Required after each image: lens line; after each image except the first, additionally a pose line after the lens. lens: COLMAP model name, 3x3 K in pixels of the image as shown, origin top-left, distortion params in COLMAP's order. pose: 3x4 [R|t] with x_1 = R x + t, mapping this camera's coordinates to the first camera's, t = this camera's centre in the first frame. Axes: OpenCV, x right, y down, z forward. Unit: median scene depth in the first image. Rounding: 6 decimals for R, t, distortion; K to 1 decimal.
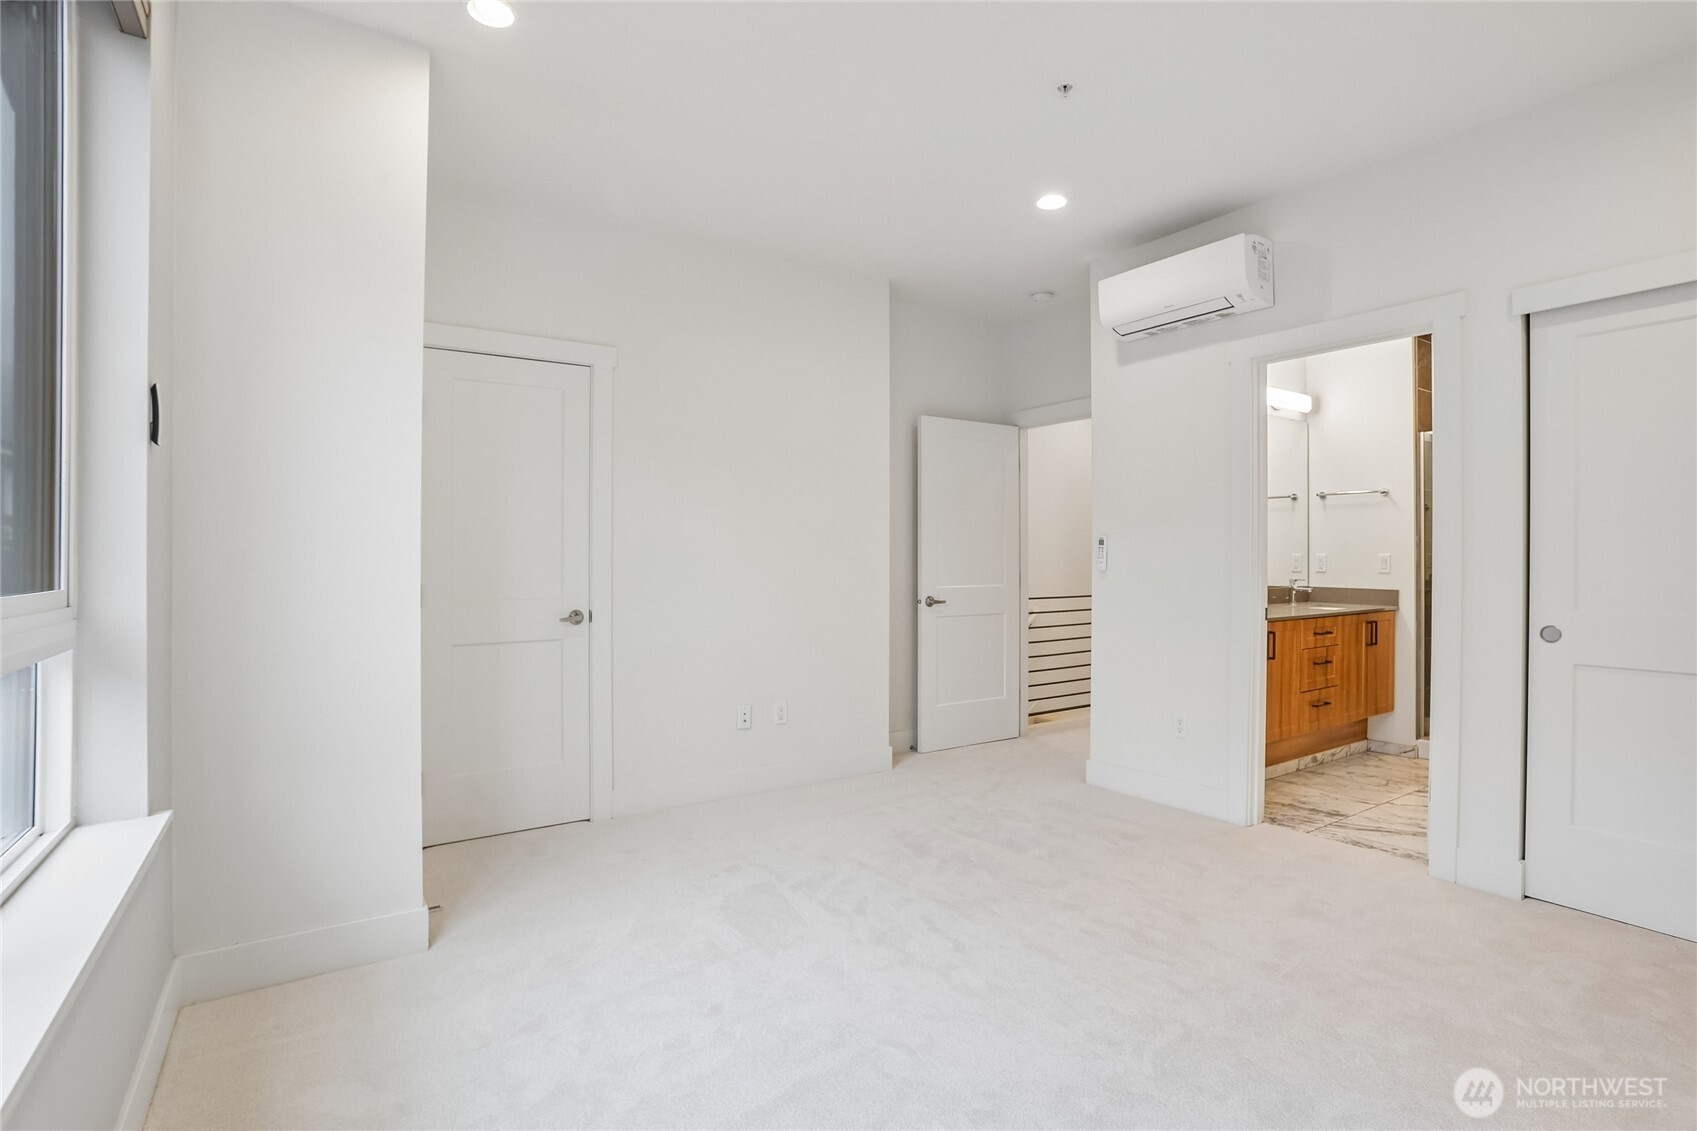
lens RADIAL K [[828.8, 0, 843.3], [0, 828.8, 562.7], [0, 0, 1]] dist [-0.059879, 0.013763]
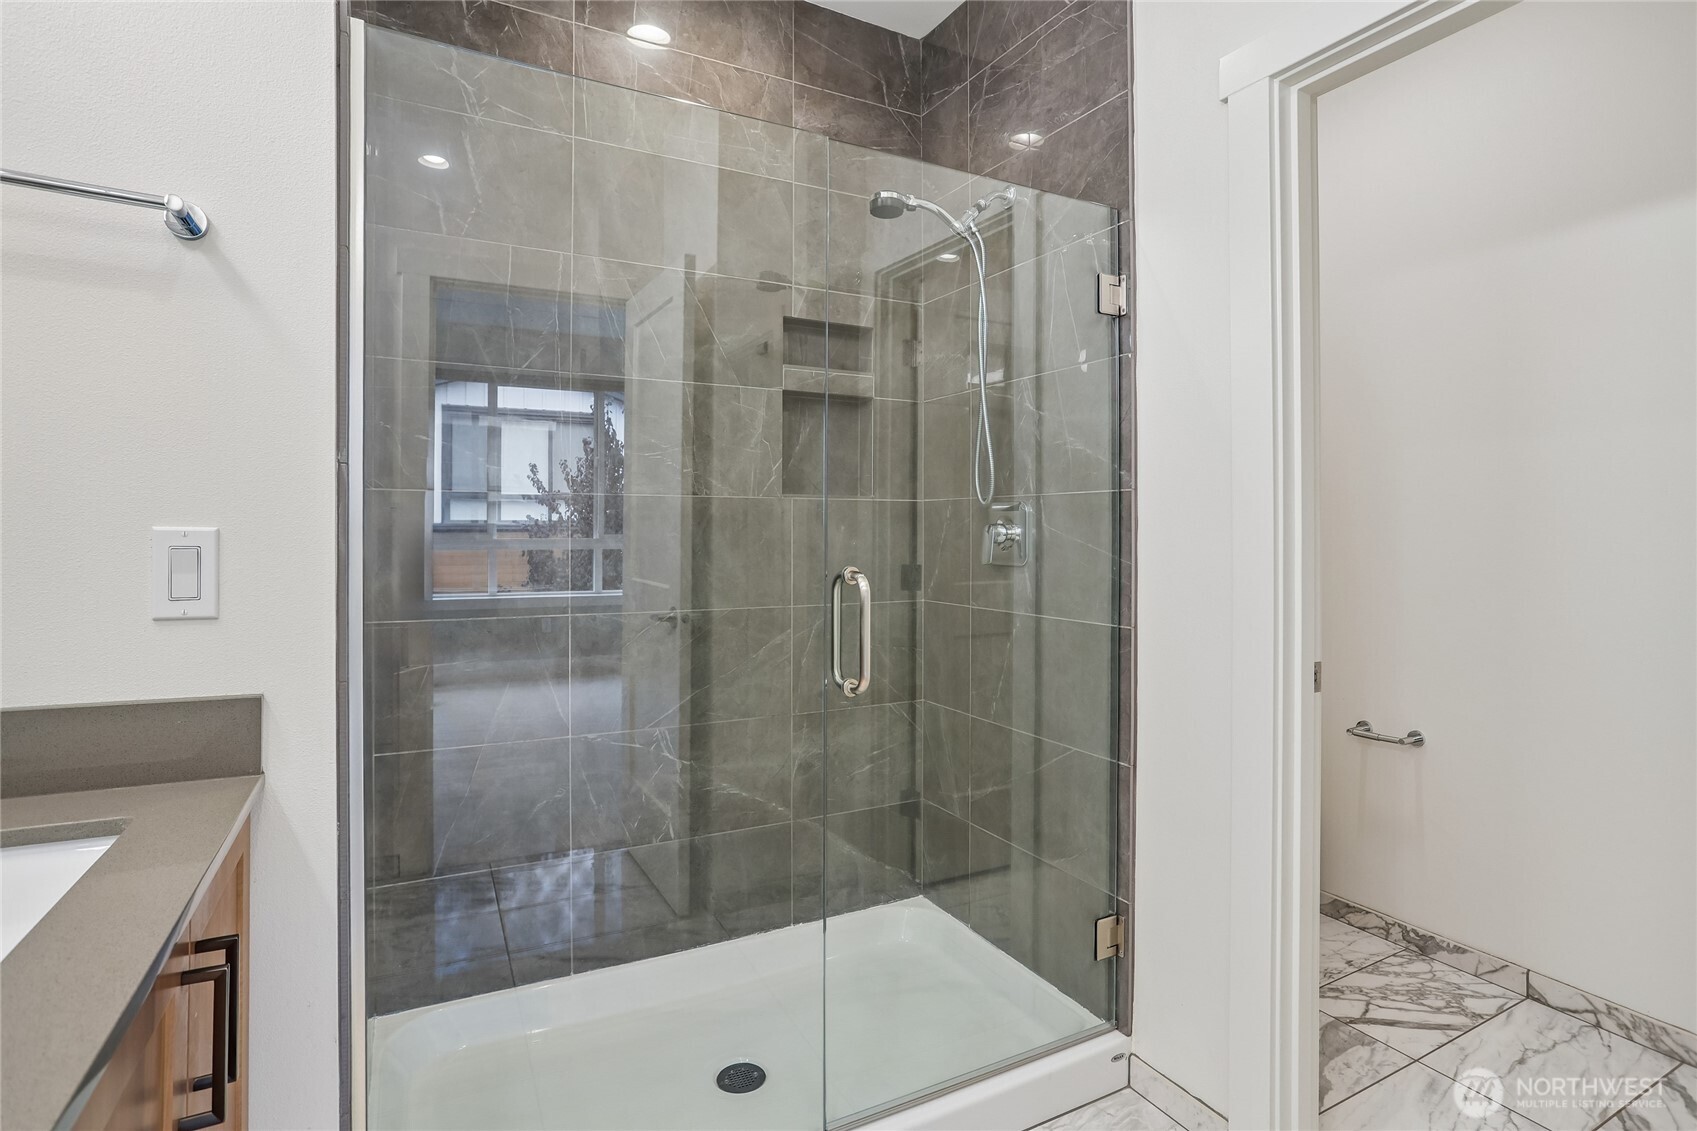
lens RADIAL K [[828.8, 0, 803.1], [0, 828.8, 527.2], [0, 0, 1]] dist [-0.059879, 0.013763]
pose [[0.058509, 0.021706, 0.998051, 0.473806], [0.001968, 0.999759, -0.021859, -0.005190], [-0.998285, 0.003243, 0.058452, 0.825918]]
